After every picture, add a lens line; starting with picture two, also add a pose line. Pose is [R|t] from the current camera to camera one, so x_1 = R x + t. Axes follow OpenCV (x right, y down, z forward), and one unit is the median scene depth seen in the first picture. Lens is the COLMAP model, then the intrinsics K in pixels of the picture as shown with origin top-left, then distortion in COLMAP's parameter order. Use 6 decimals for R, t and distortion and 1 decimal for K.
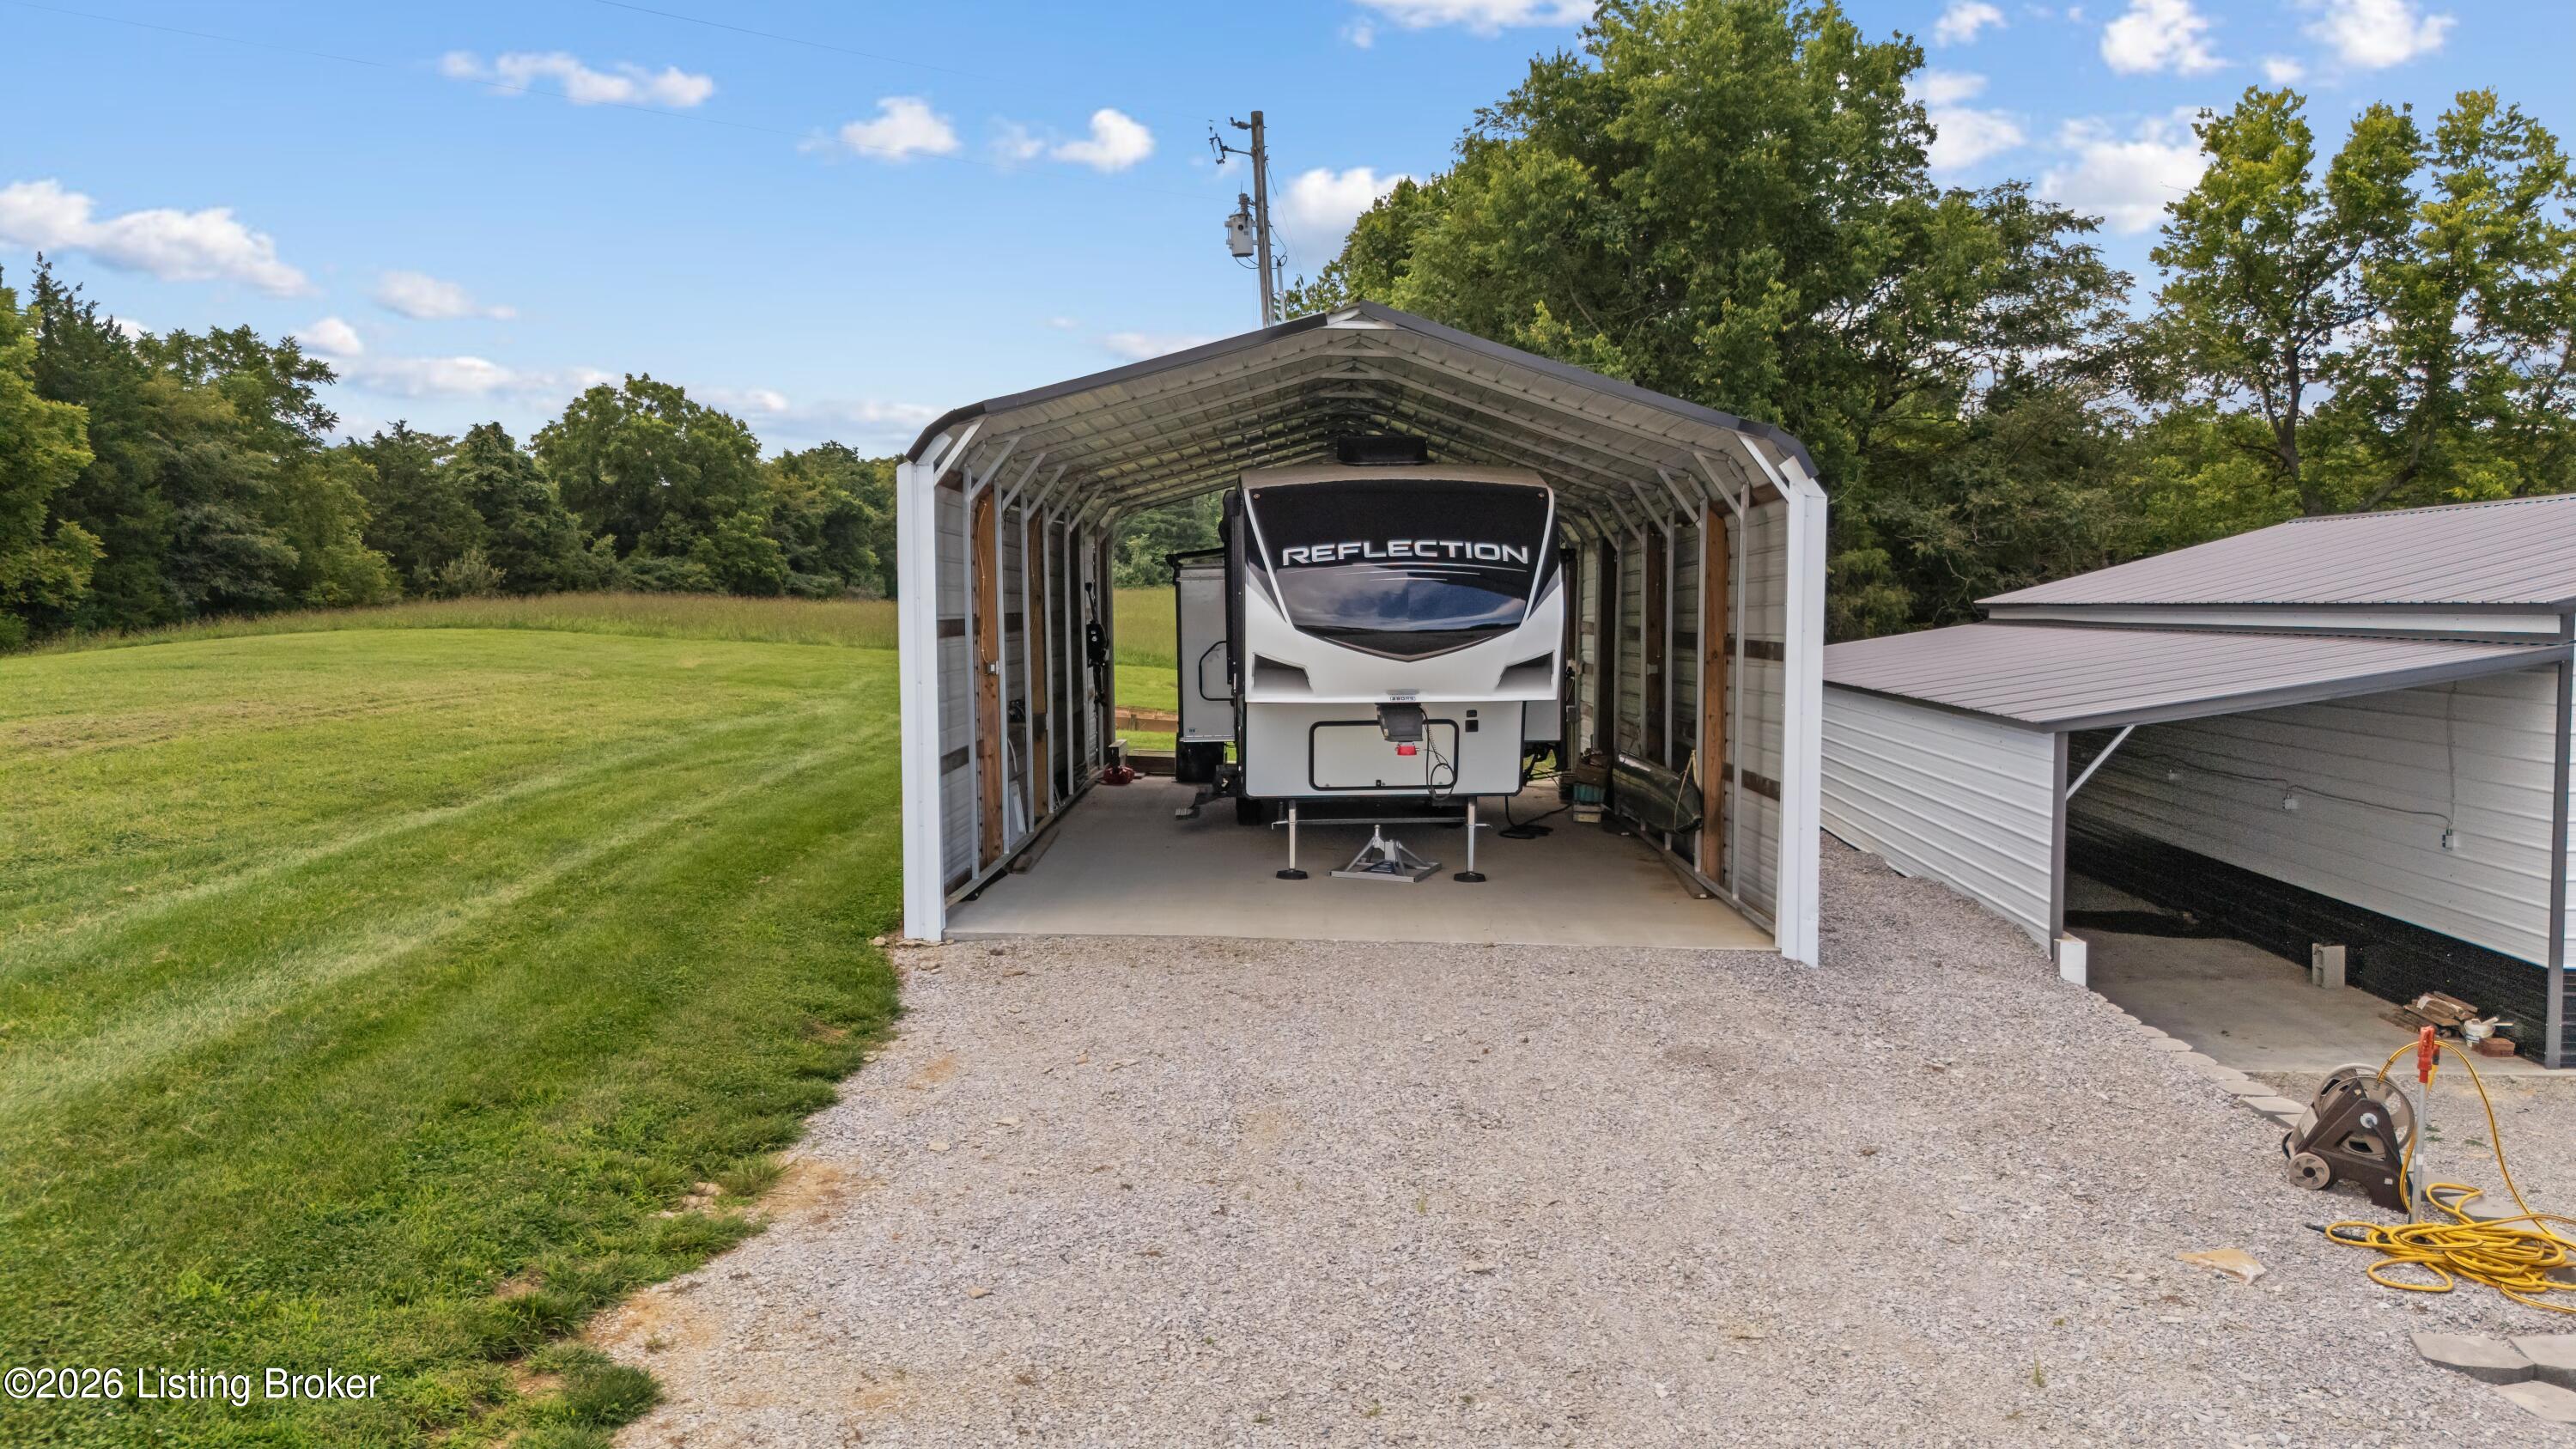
lens RADIAL K [[1898.5, 0, 1300.6], [0, 1898.5, 736.6], [0, 0, 1]] dist [0.066198, -0.059817]
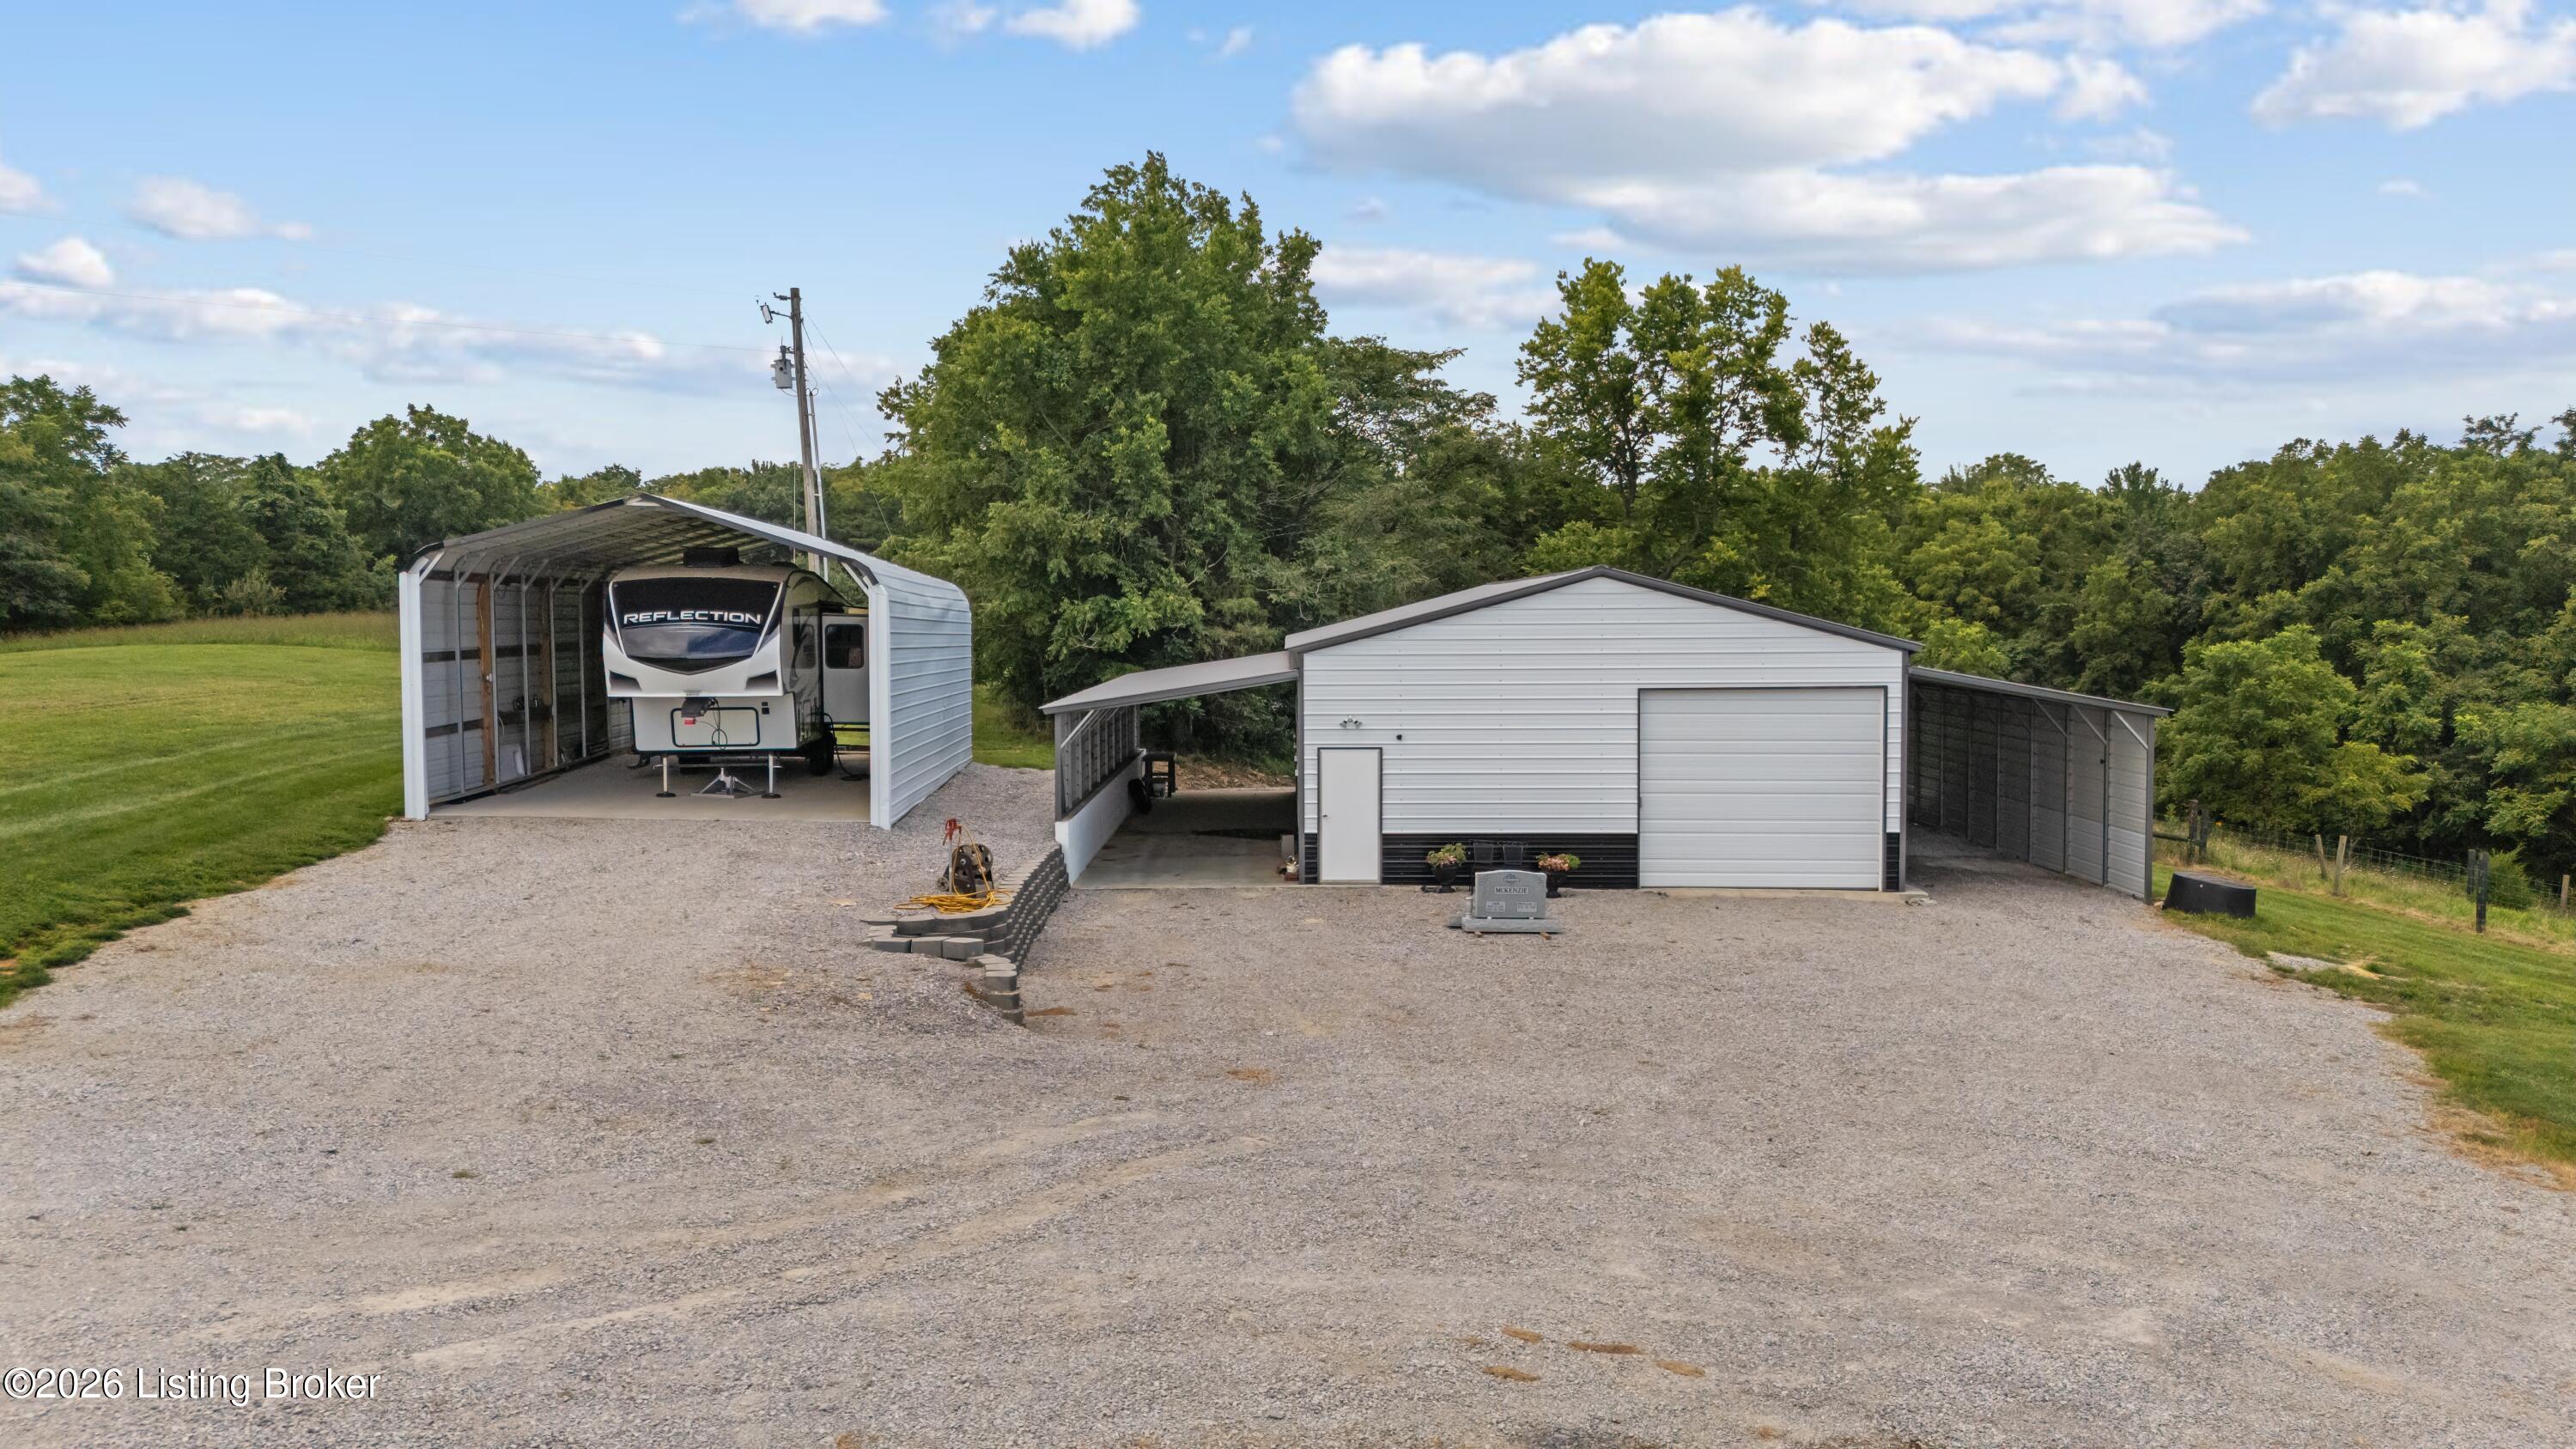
lens RADIAL K [[1898.5, 0, 1280.6], [0, 1898.5, 728.9], [0, 0, 1]] dist [0.066198, -0.059817]
pose [[0.997499, 0.002463, 0.070632, 0.106962], [-0.001698, 0.999939, -0.010876, 0.007118], [-0.070655, 0.010729, 0.997443, -0.198150]]
